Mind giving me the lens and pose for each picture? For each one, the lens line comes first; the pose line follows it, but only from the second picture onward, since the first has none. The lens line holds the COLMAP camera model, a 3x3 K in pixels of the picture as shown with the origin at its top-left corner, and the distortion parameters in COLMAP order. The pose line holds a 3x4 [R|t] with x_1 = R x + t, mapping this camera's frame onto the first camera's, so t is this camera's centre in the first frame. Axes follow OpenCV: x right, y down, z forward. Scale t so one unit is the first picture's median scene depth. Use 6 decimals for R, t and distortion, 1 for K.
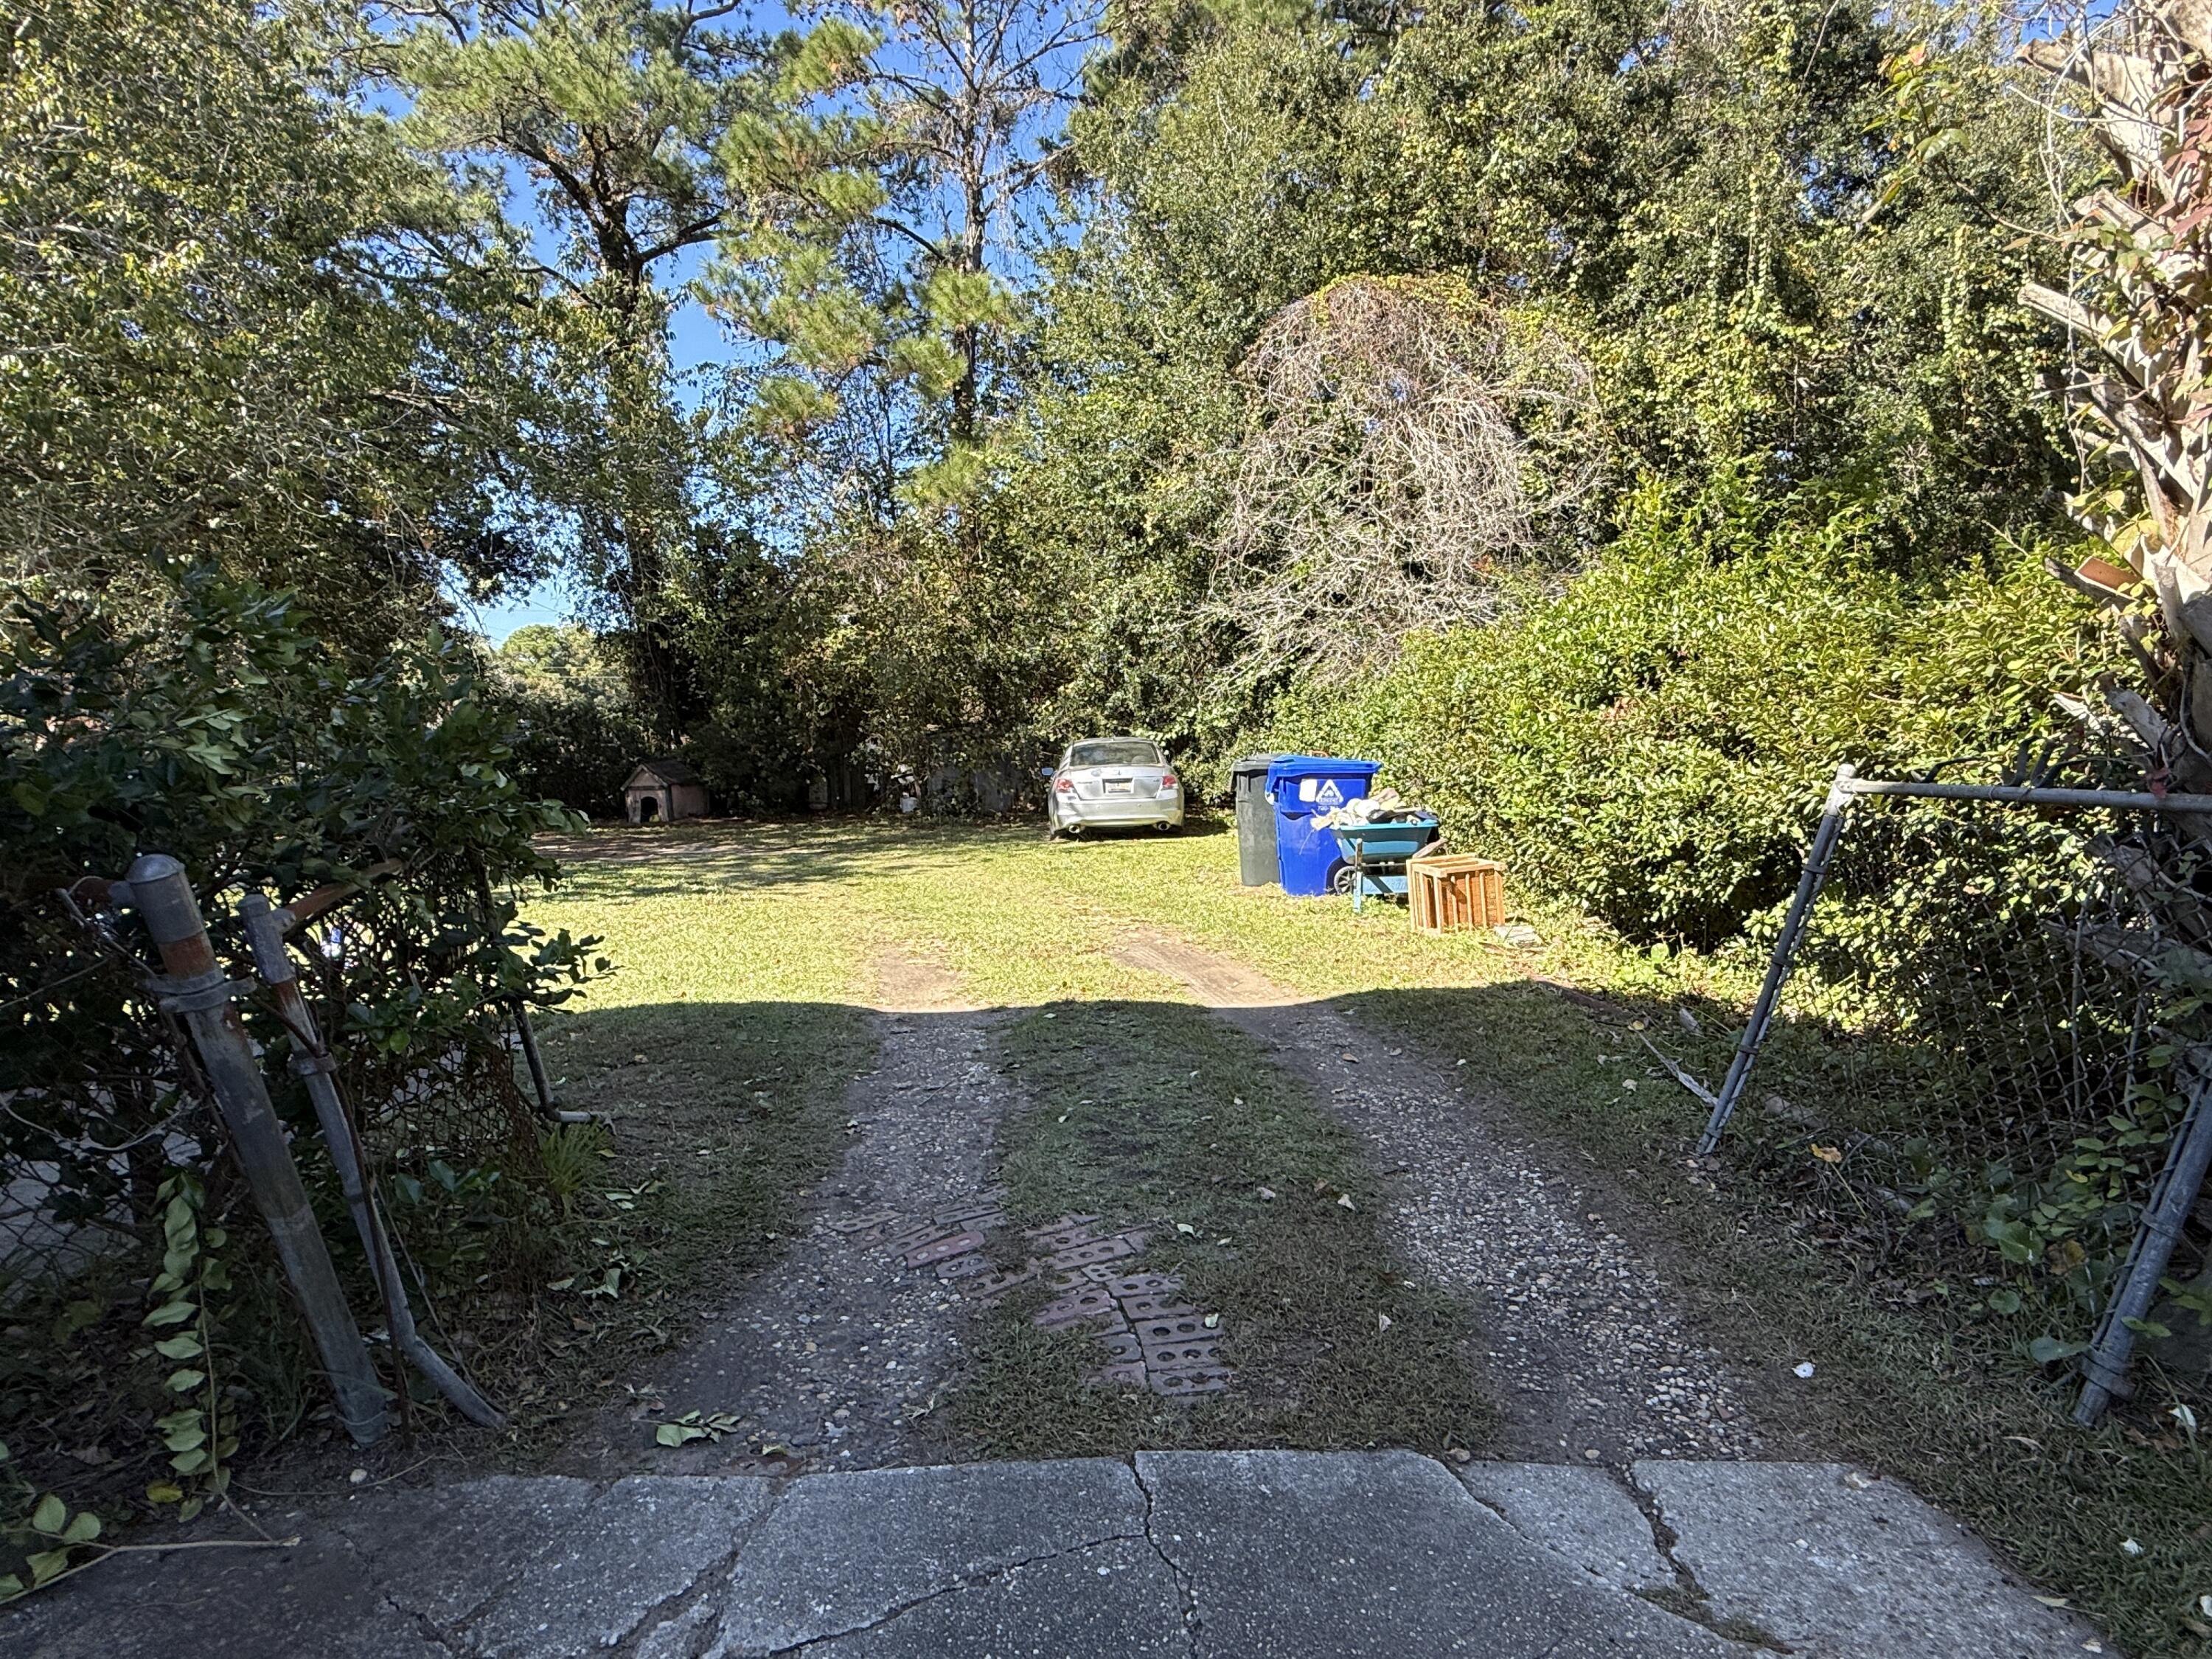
lens RADIAL K [[1233.4, 0, 1113.5], [0, 1233.4, 834.0], [0, 0, 1]] dist [0.003902, 0.000137]
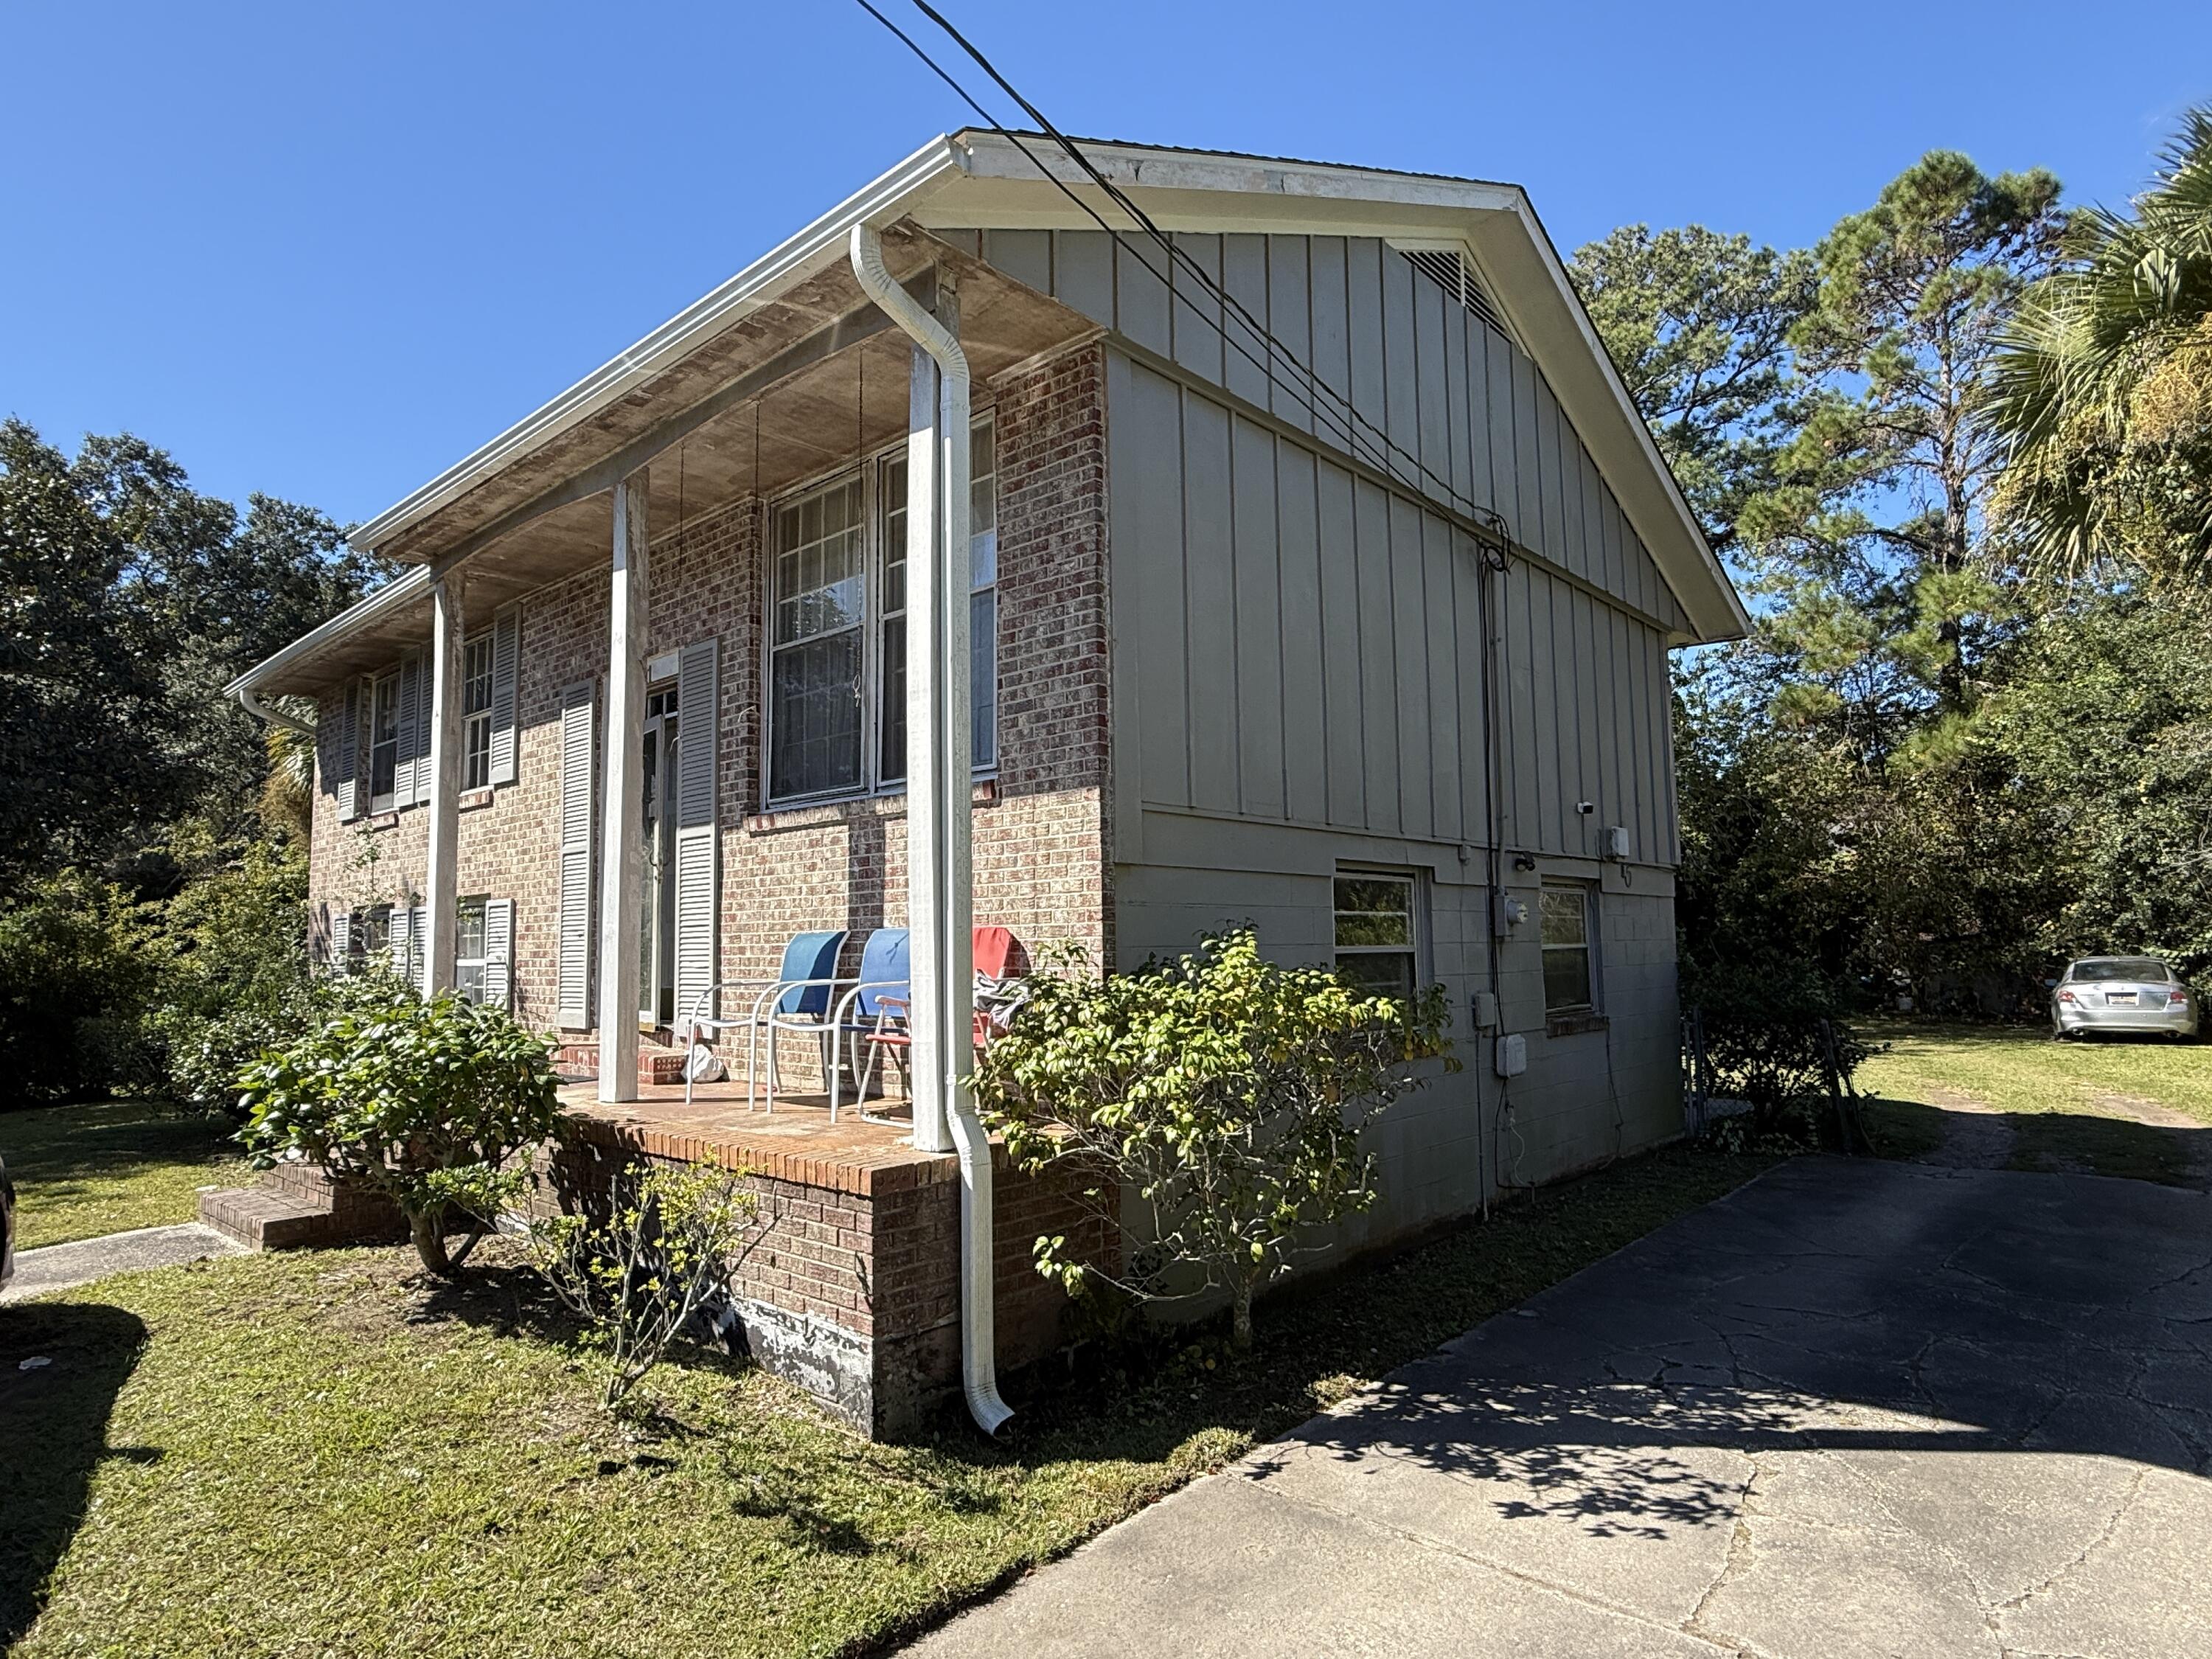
lens RADIAL K [[1233.4, 0, 1113.9], [0, 1233.4, 827.6], [0, 0, 1]] dist [0.003902, 0.000137]
pose [[0.758972, -0.046156, -0.649485, 0.038958], [-0.052186, 0.989964, -0.131335, 0.004905], [0.649028, 0.133574, 0.748946, -0.467170]]
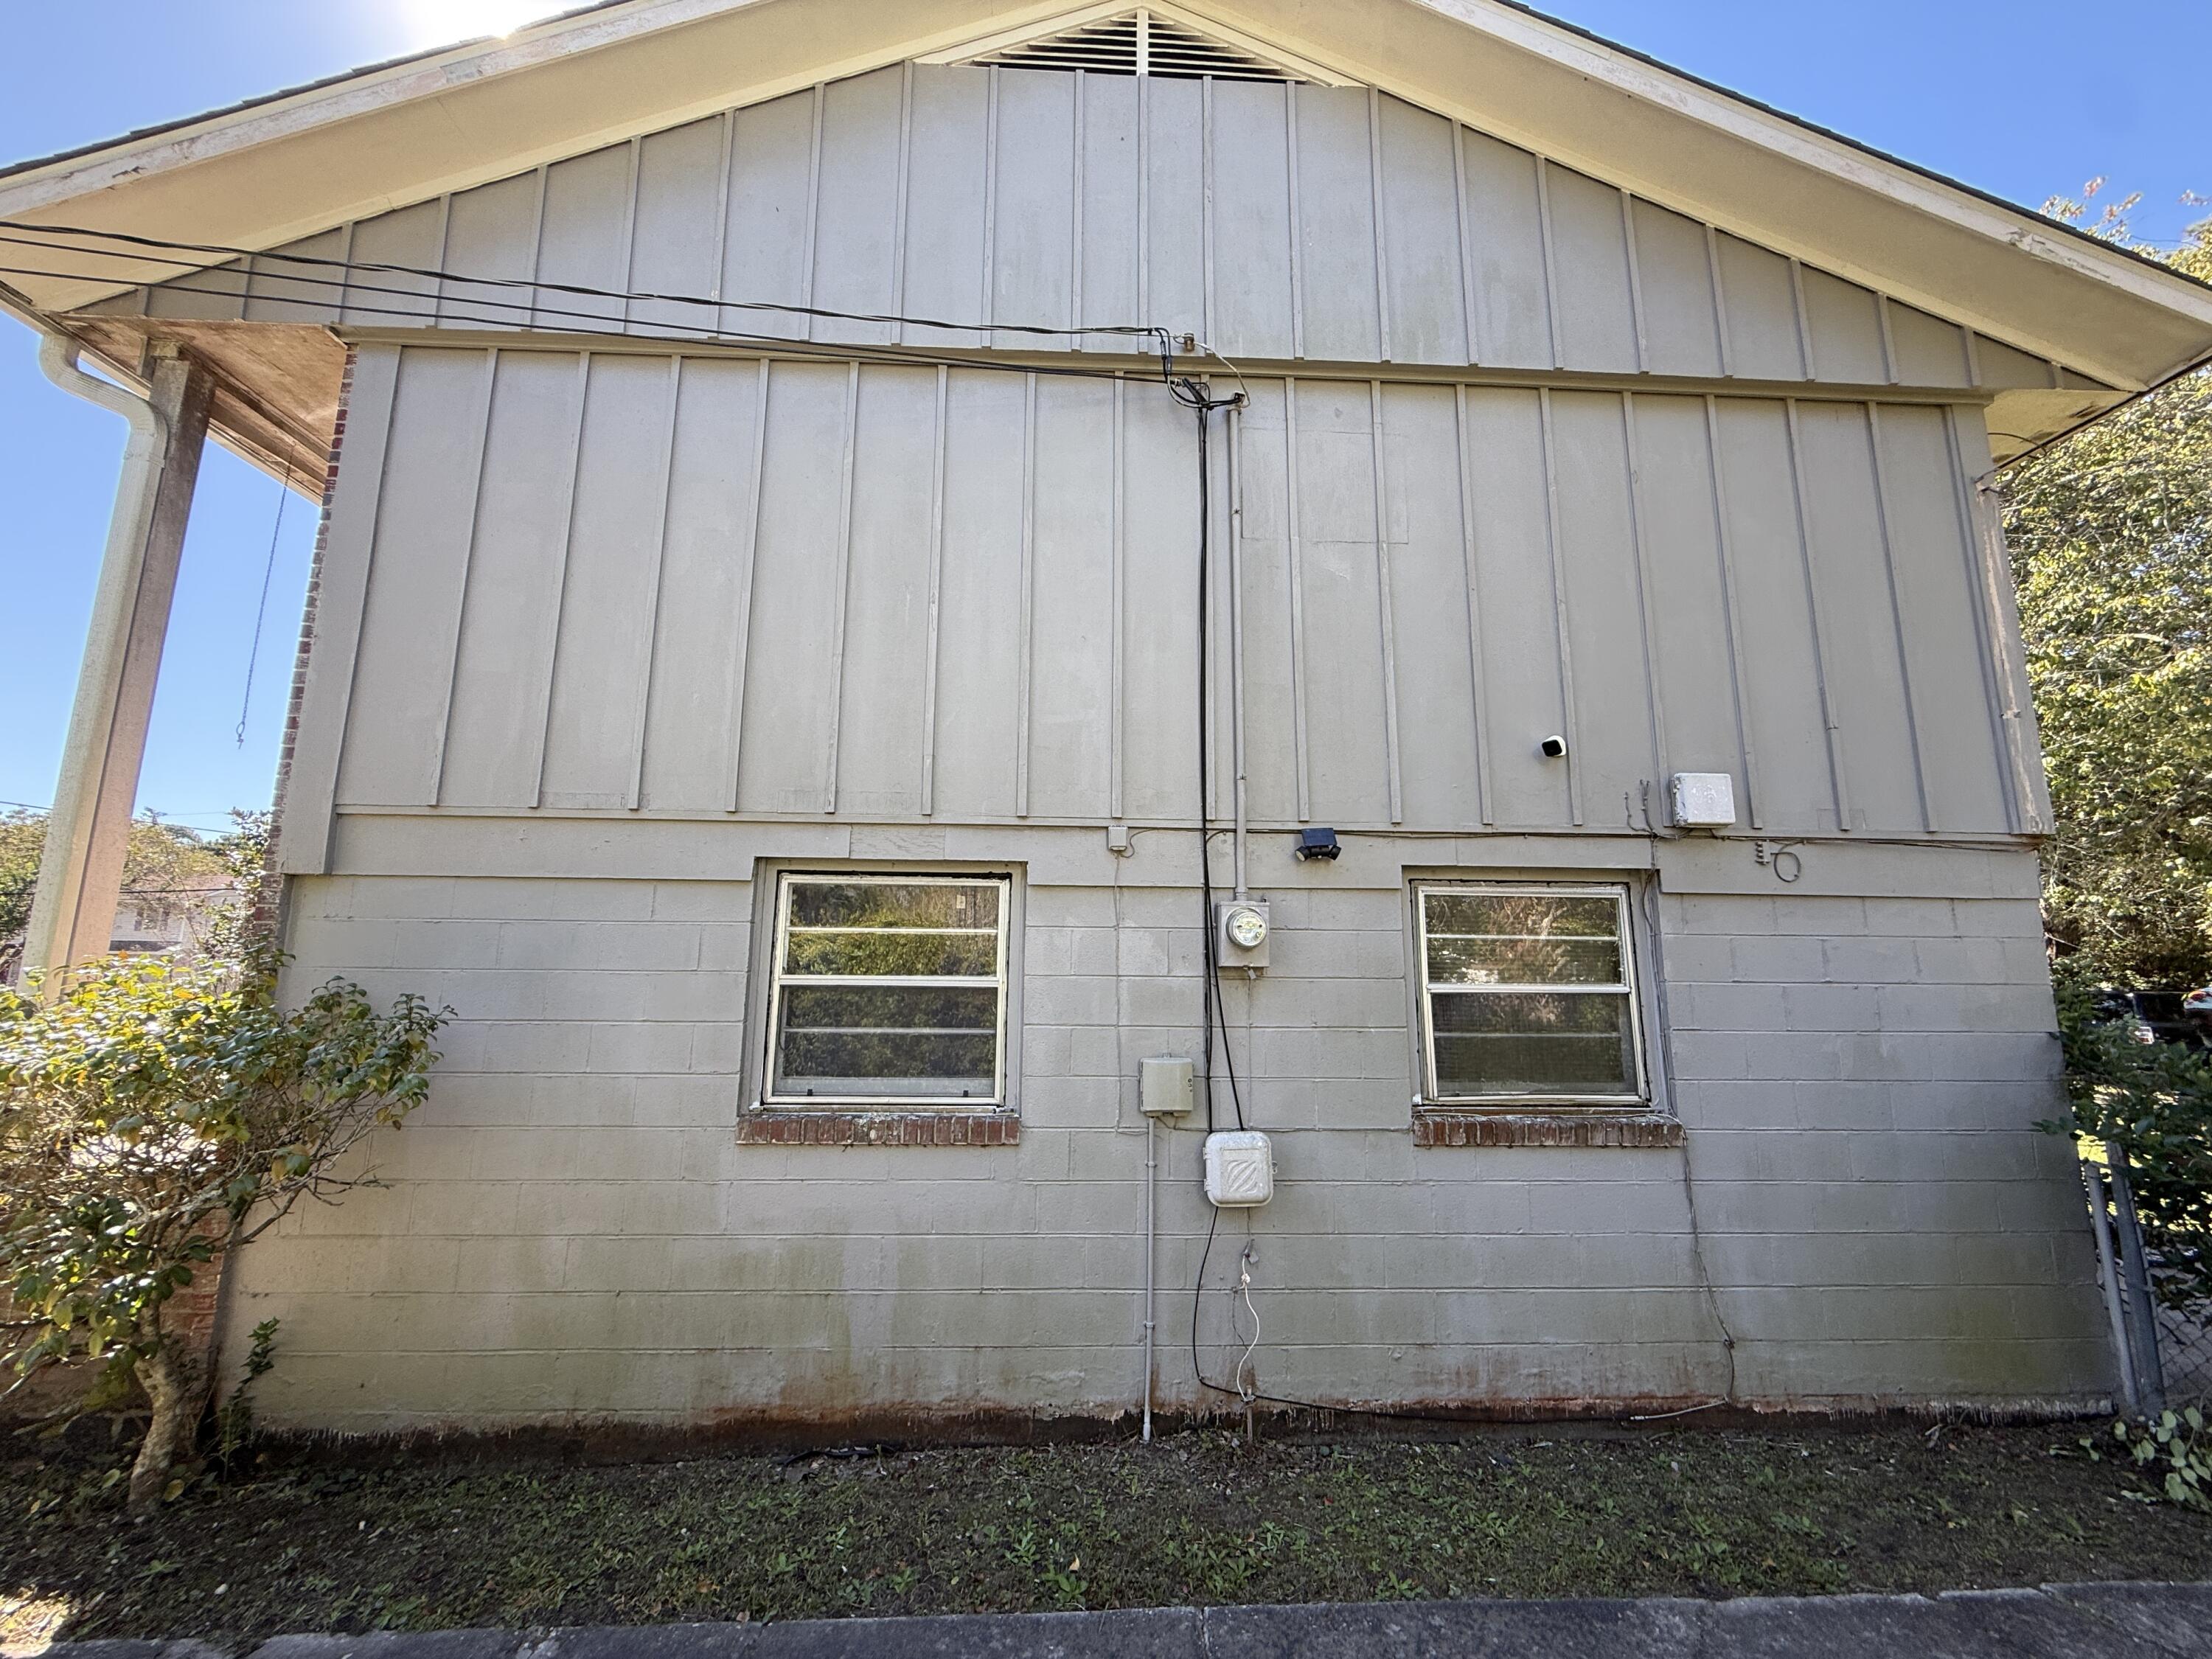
lens RADIAL K [[885.0, 0, 1104.2], [0, 885.0, 832.2], [0, 0, 1]] dist [0.001634, -0.000036]
pose [[0.075160, -0.135893, -0.987869, 0.091917], [-0.081636, 0.986507, -0.141916, -0.093752], [0.993824, 0.091312, 0.063052, 0.979875]]
